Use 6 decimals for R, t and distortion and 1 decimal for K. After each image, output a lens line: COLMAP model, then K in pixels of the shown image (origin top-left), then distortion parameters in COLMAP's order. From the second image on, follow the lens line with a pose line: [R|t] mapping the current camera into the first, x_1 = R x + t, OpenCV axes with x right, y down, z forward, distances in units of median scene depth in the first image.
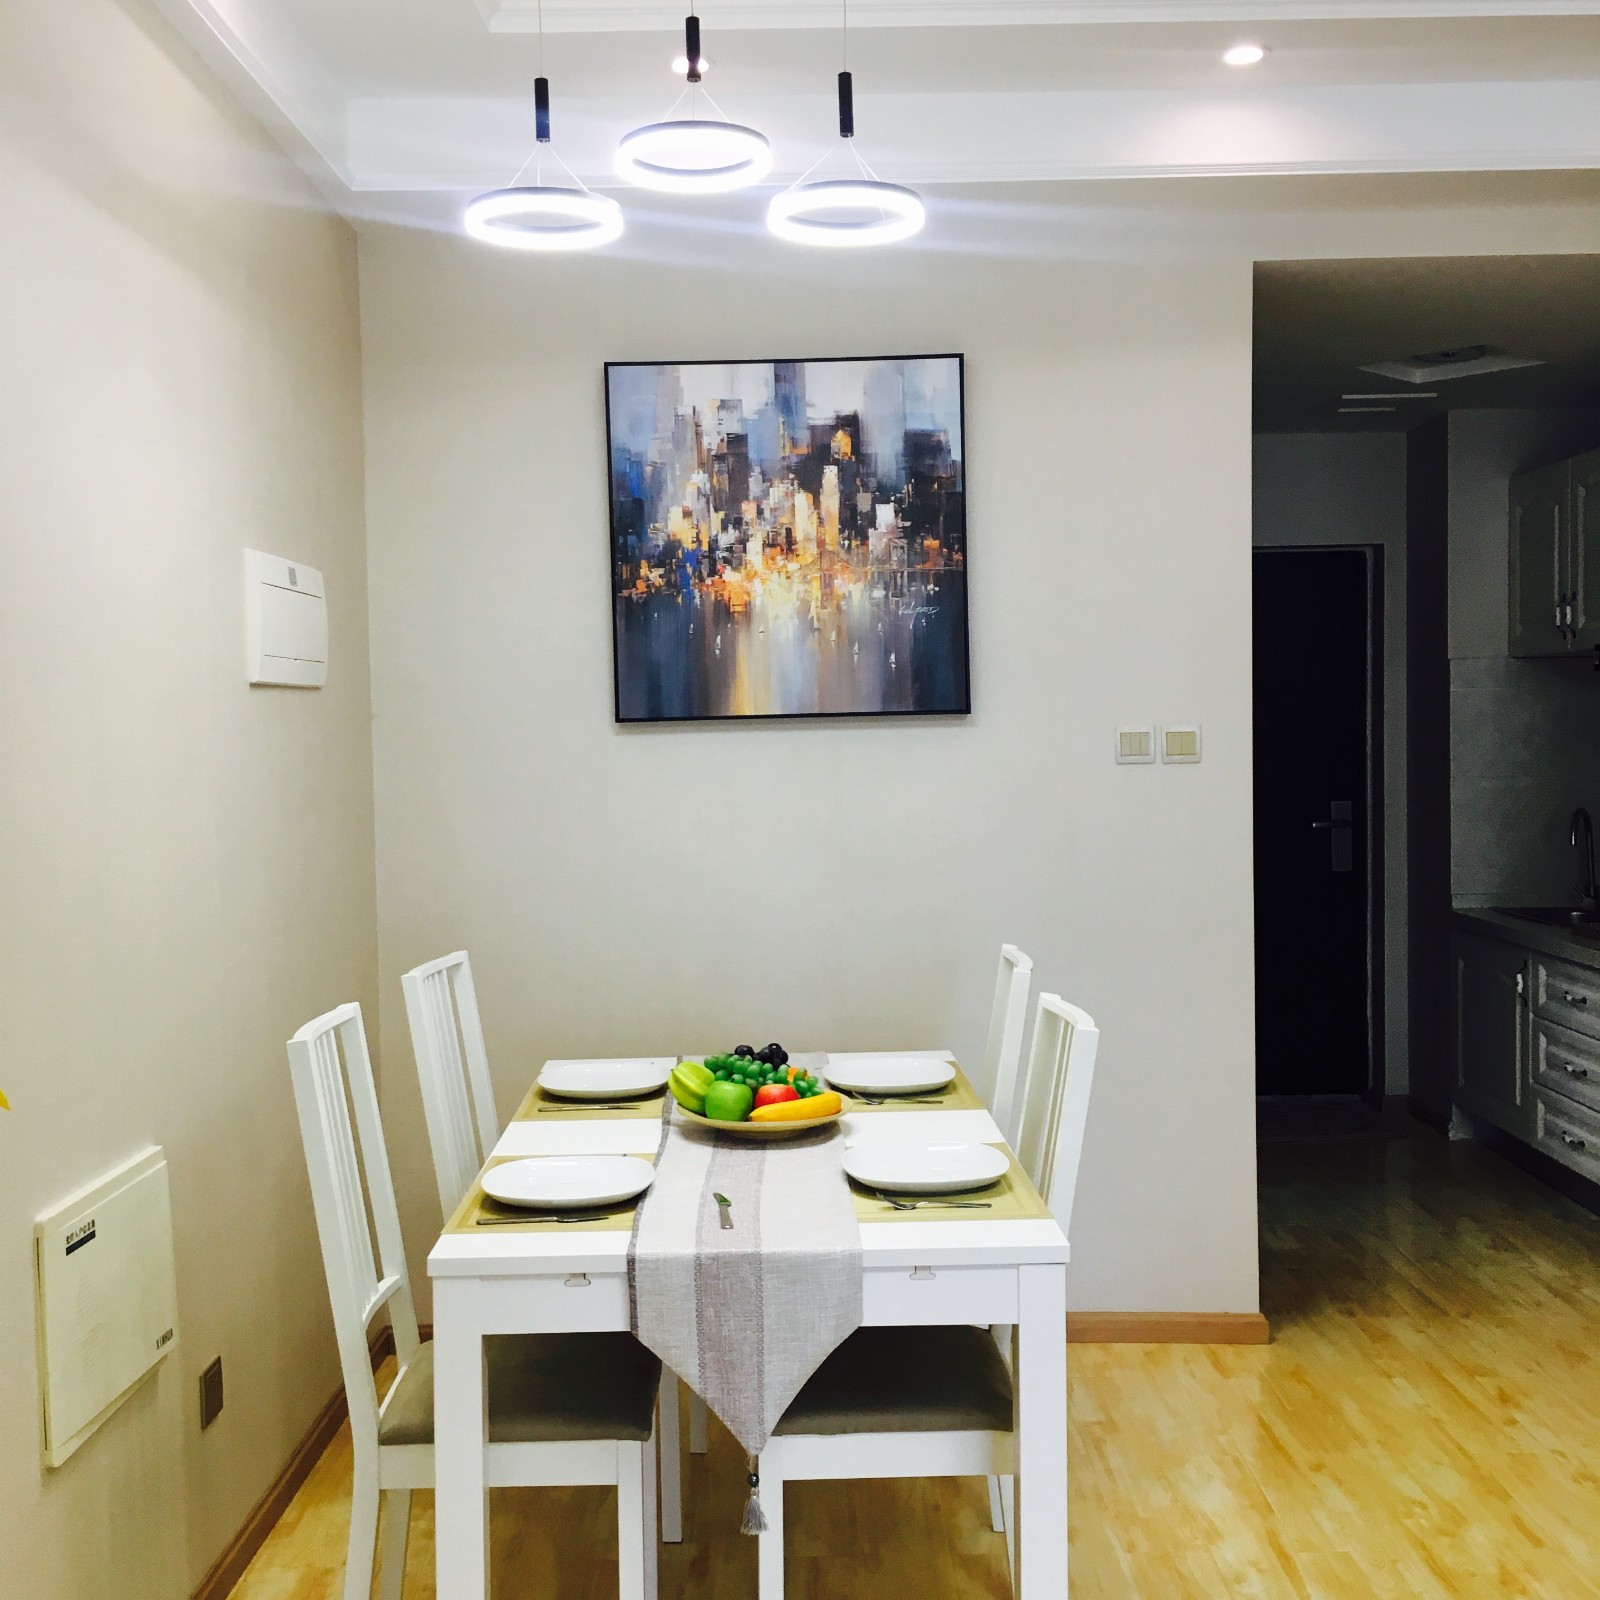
lens RADIAL K [[1817.8, 0, 800.0], [0, 1817.8, 800.0], [0, 0, 1]] dist [0.087984, -0.105741]
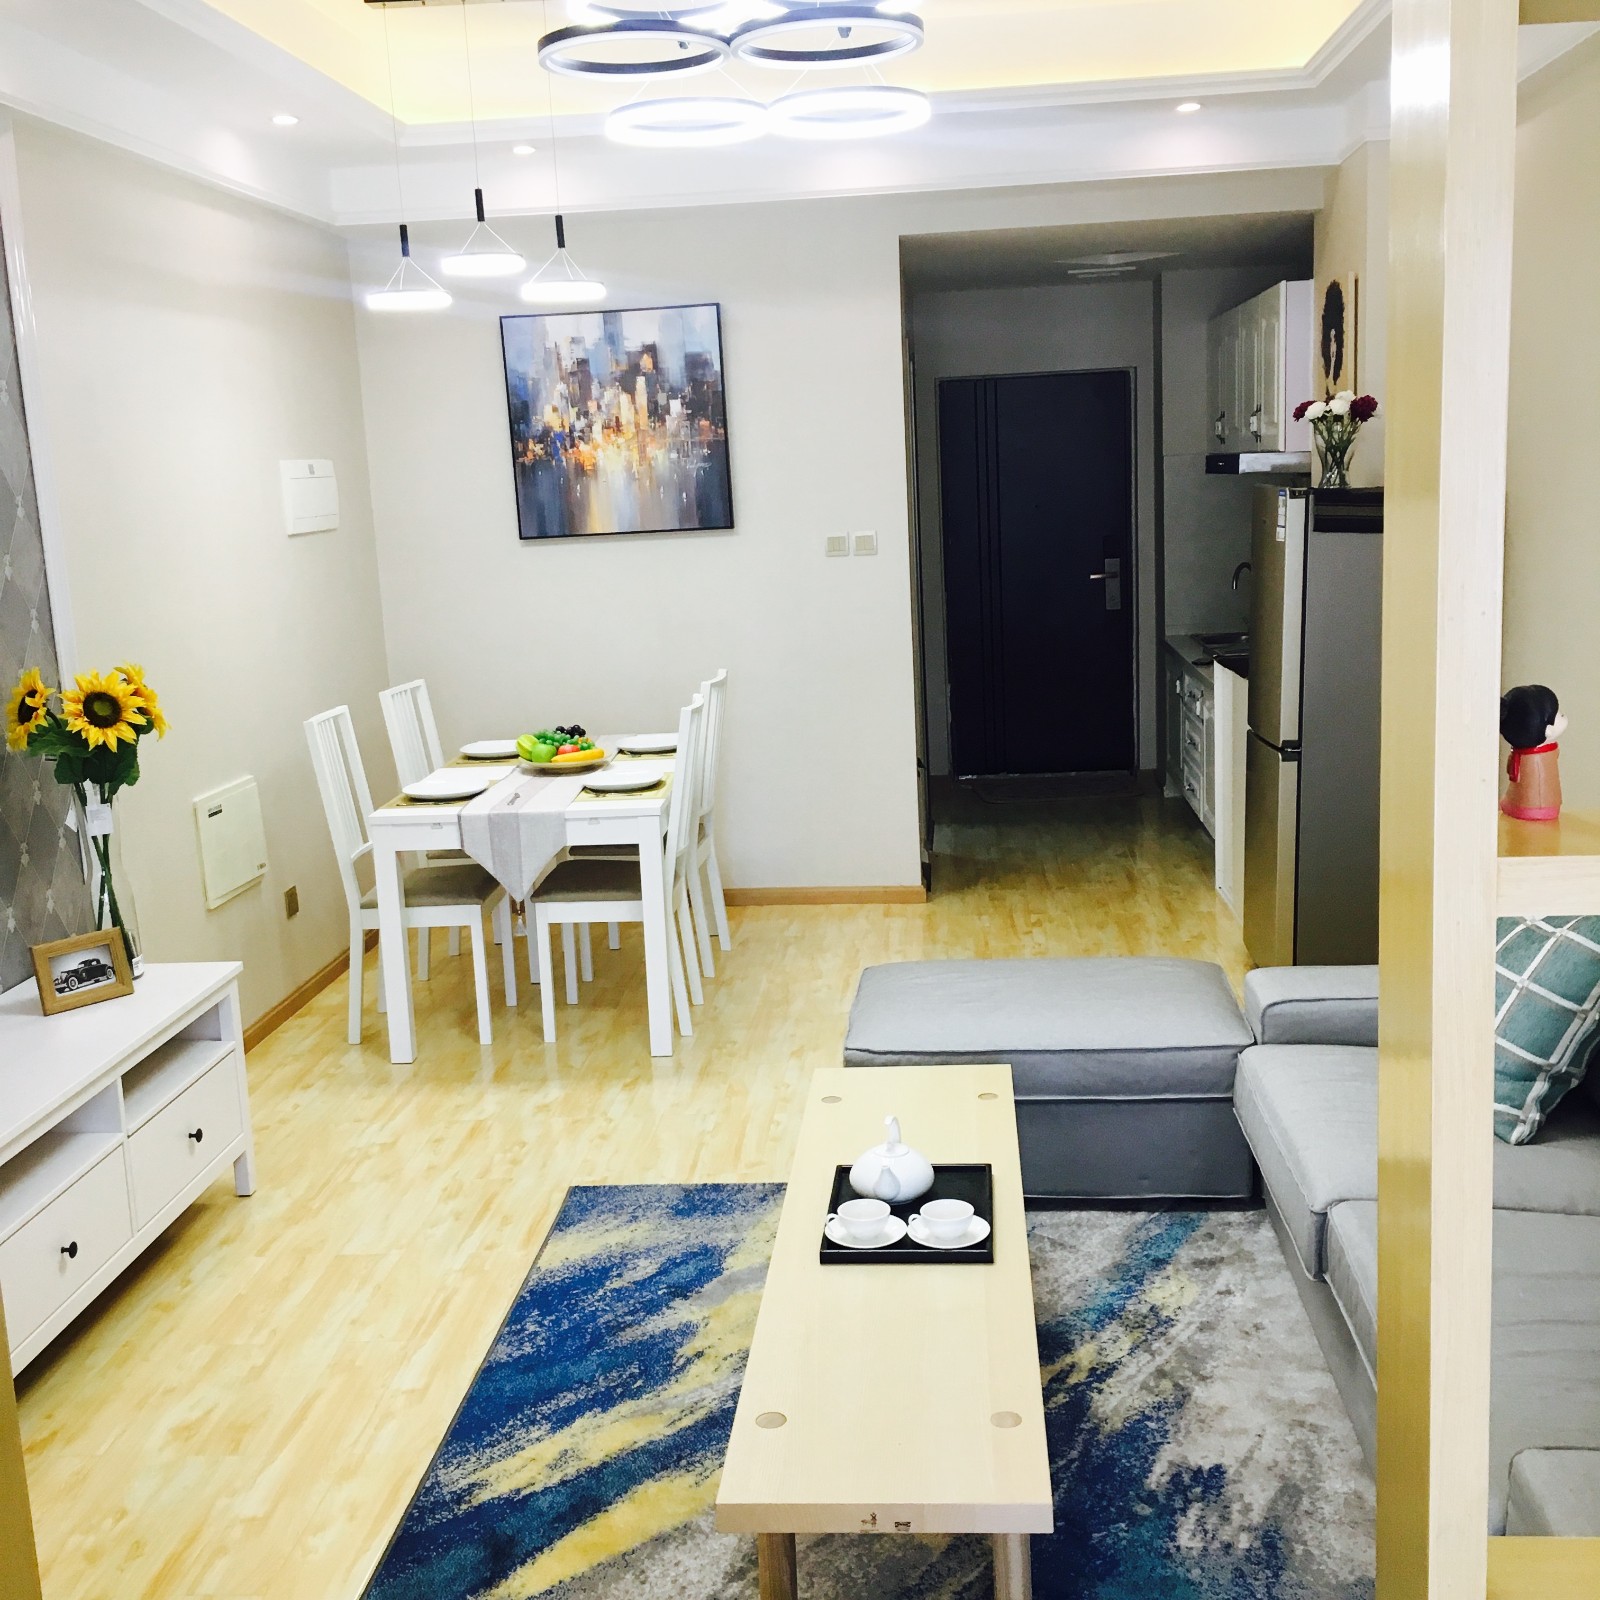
lens RADIAL K [[1817.8, 0, 800.0], [0, 1817.8, 800.0], [0, 0, 1]] dist [0.087984, -0.105741]
pose [[0.996140, -0.016464, -0.086221, 0.292202], [0.028820, 0.989146, 0.144085, -0.040641], [0.082913, -0.146014, 0.985802, -0.647143]]
